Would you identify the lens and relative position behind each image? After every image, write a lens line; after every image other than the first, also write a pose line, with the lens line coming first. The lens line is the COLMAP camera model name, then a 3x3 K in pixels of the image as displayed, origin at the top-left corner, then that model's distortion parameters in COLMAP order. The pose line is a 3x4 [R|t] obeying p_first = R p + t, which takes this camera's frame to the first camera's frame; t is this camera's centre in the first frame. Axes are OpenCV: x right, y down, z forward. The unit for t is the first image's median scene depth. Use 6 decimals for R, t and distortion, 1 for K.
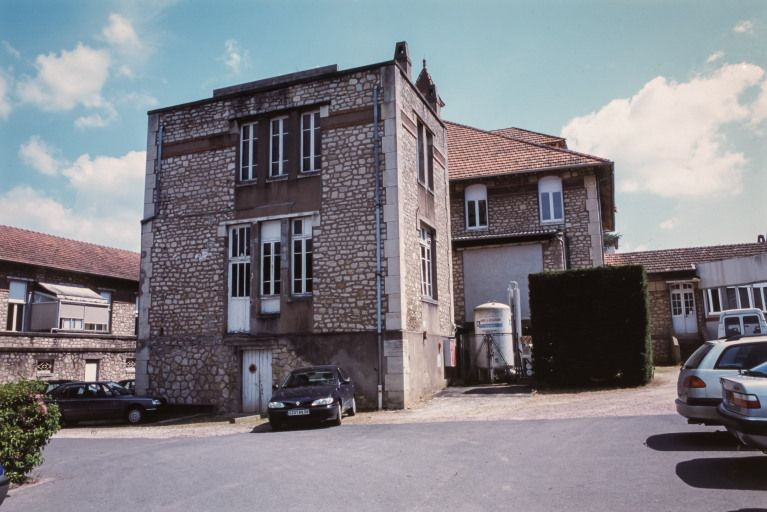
lens RADIAL K [[610.3, 0, 383.5], [0, 610.3, 256.0], [0, 0, 1]] dist [-0.057510, 0.002930]
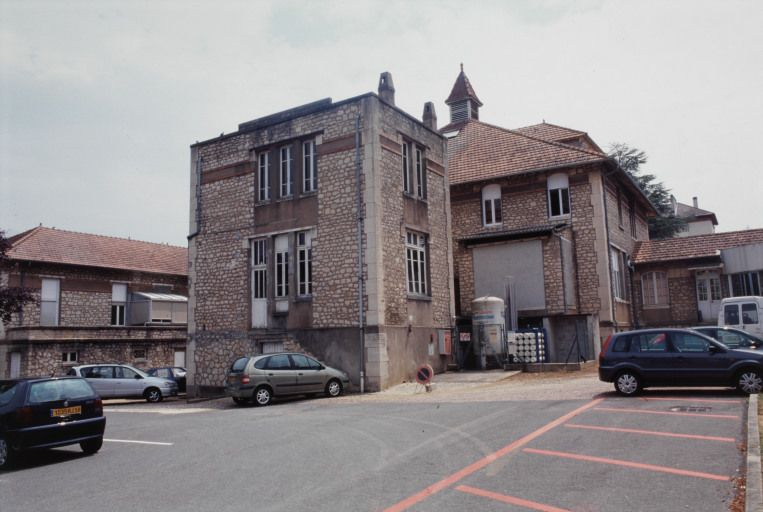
lens RADIAL K [[601.0, 0, 381.5], [0, 601.0, 256.0], [0, 0, 1]] dist [-0.054743, 0.007949]
pose [[0.981157, -0.035317, -0.189955, 0.223210], [0.040596, 0.998888, 0.023969, -0.034374], [0.188897, -0.031229, 0.981500, -0.116696]]
